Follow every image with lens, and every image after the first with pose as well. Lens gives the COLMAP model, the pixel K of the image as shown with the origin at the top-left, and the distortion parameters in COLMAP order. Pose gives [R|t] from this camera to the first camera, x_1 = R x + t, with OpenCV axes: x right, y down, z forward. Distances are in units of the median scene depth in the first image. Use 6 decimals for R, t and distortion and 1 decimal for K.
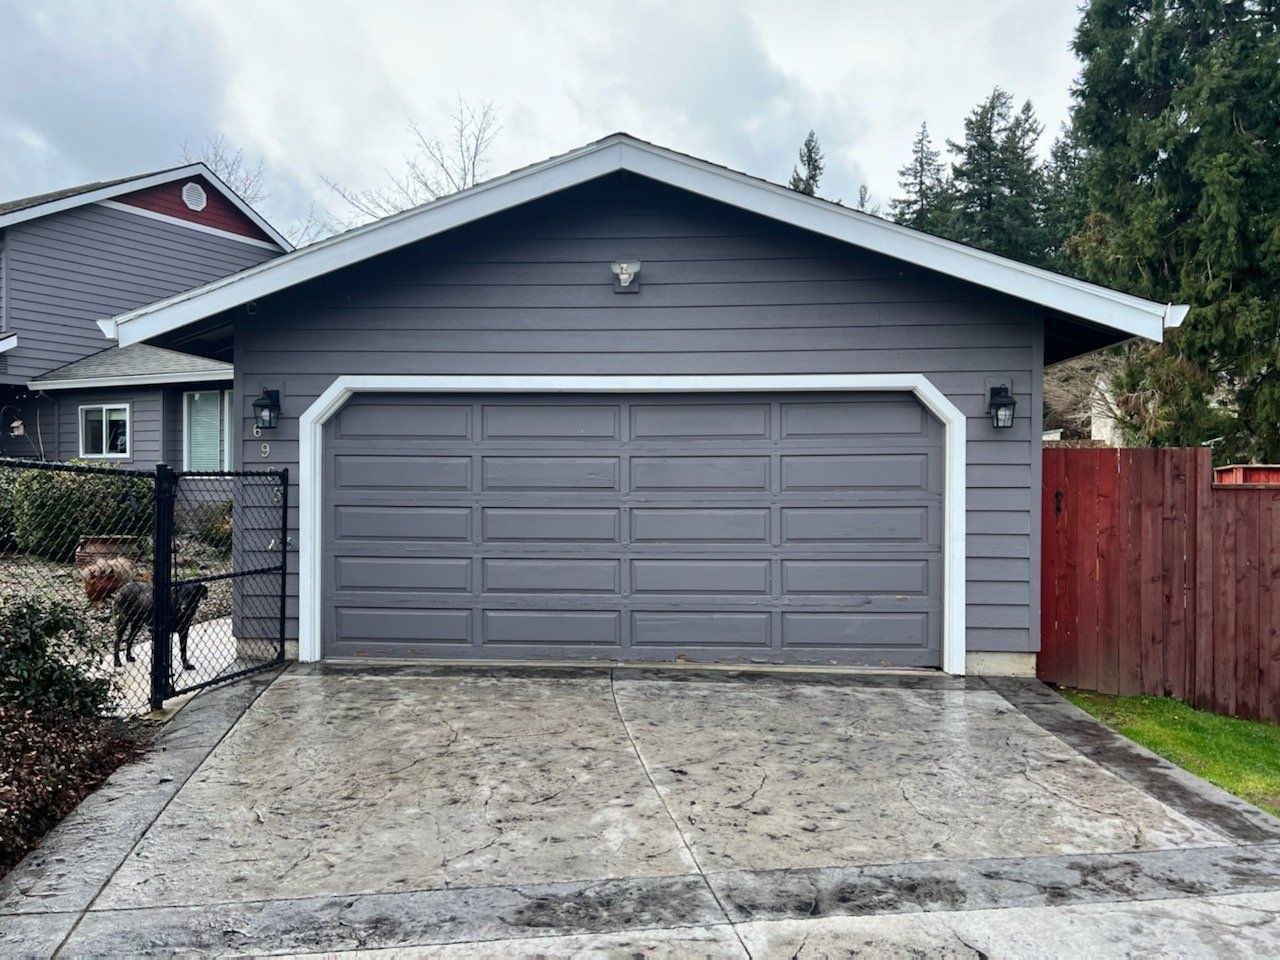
lens RADIAL K [[1067.8, 0, 641.3], [0, 1067.8, 508.6], [0, 0, 1]] dist [0.071348, -0.099822]
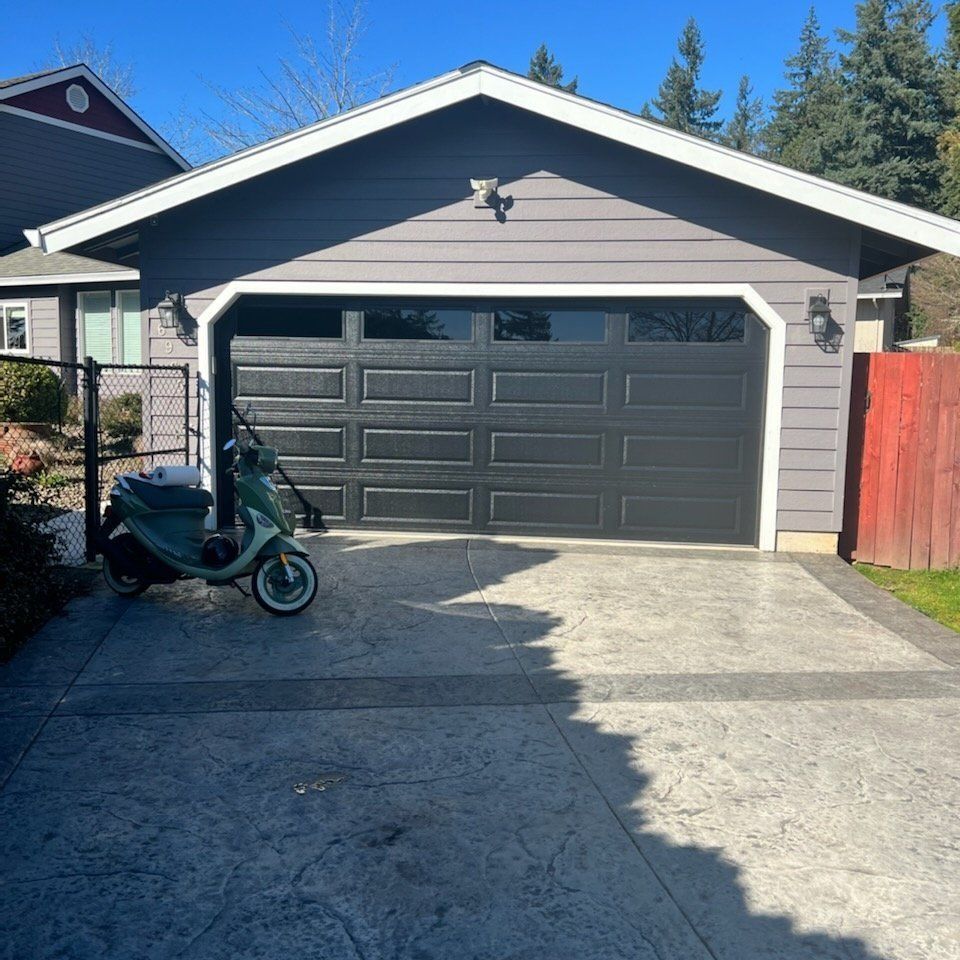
lens RADIAL K [[1054.2, 0, 481.7], [0, 1054.2, 532.4], [0, 0, 1]] dist [0.050997, -0.046344]
pose [[0.999542, 0.014863, -0.026355, 0.018151], [-0.011771, 0.993432, 0.113818, 0.010056], [0.027874, -0.113456, 0.993152, -0.141705]]
